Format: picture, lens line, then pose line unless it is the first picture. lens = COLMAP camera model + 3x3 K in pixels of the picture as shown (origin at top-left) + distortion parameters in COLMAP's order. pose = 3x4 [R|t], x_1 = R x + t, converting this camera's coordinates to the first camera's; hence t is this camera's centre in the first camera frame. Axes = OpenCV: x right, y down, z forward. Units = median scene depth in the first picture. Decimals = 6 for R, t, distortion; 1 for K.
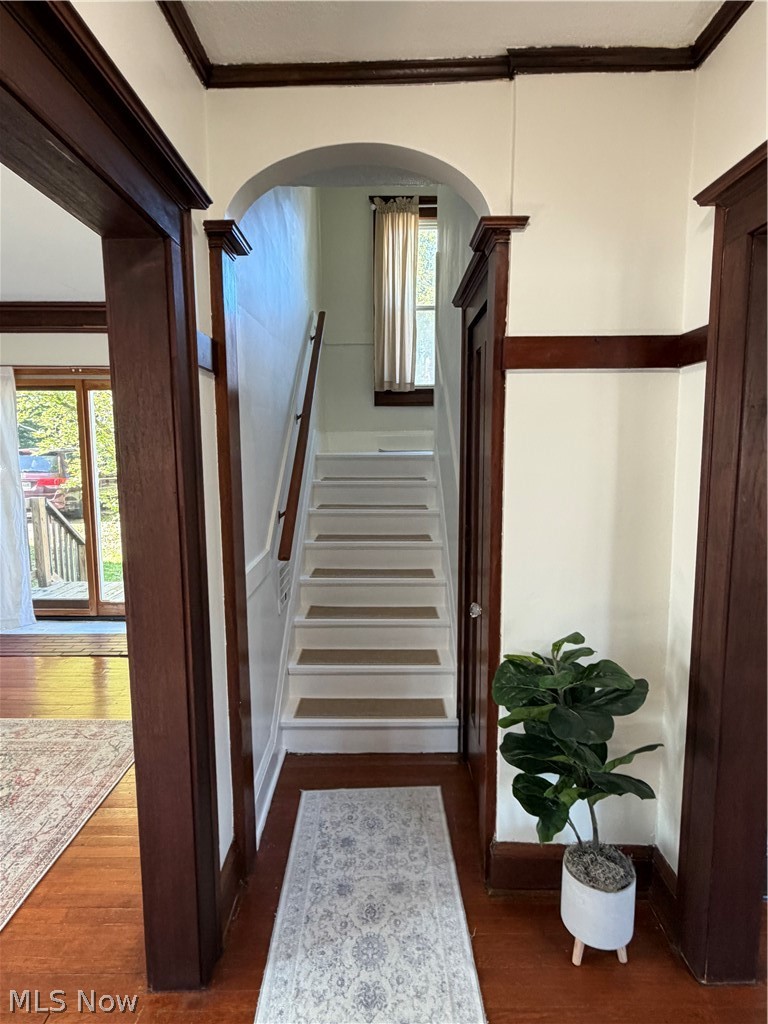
lens RADIAL K [[570.2, 0, 378.5], [0, 570.2, 509.6], [0, 0, 1]] dist [0.001066, -0.001457]
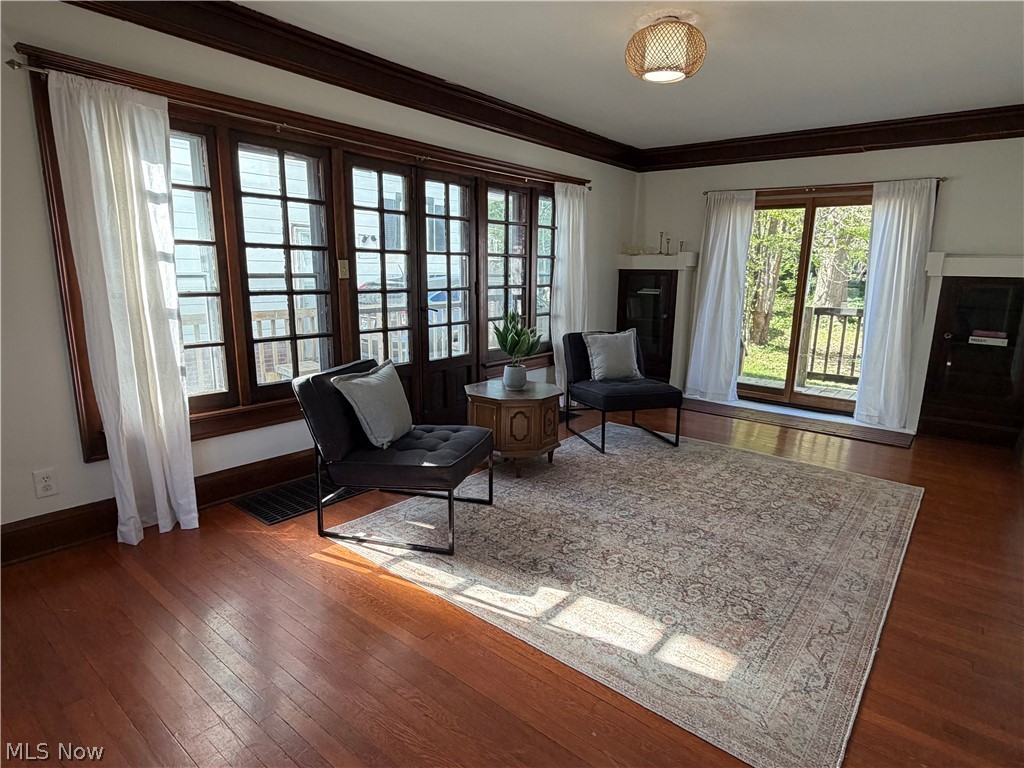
lens RADIAL K [[570.2, 0, 510.9], [0, 570.2, 386.5], [0, 0, 1]] dist [0.001066, -0.001457]
pose [[0.780187, 0.145480, -0.608394, -0.506624], [-0.092951, 0.988745, 0.117232, 0.148740], [0.618602, -0.034912, 0.784929, -0.621965]]
